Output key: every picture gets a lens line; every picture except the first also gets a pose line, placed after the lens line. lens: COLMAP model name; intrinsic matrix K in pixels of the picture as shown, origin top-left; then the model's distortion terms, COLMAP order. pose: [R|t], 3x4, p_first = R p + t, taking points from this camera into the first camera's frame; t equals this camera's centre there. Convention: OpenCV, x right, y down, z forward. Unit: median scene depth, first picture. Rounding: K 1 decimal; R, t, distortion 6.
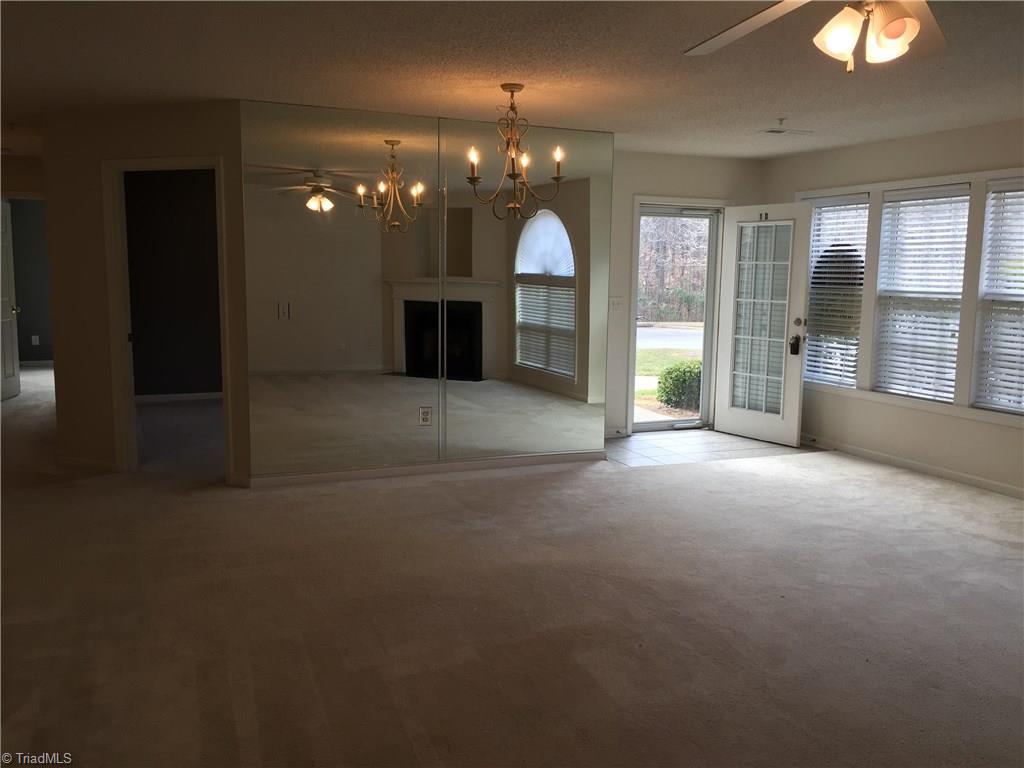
lens RADIAL K [[872.7, 0, 513.4], [0, 872.7, 388.5], [0, 0, 1]] dist [0.077580, -0.104064]
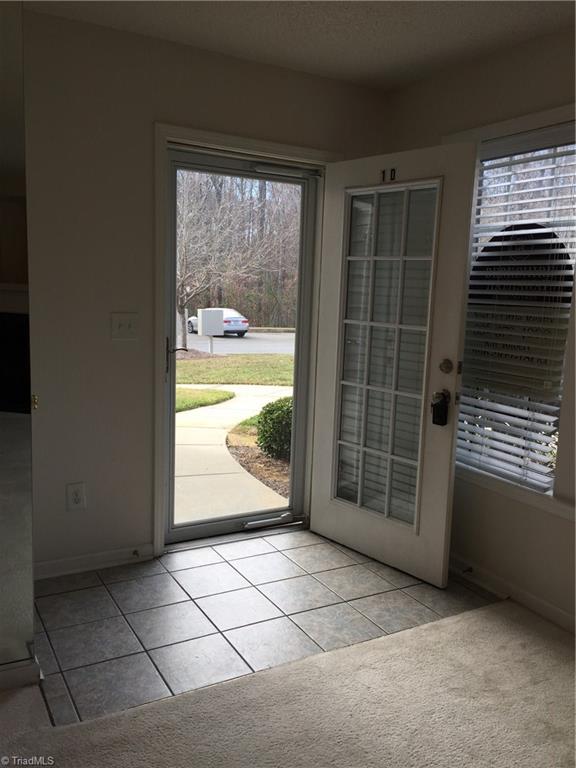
lens RADIAL K [[654.5, 0, 288.0], [0, 654.5, 384.0], [0, 0, 1]] dist [0.077580, -0.104064]
pose [[0.993269, 0.005131, 0.115715, 0.174487], [-0.006833, 0.999874, 0.014323, -0.068259], [-0.115627, -0.015017, 0.993179, 0.591869]]
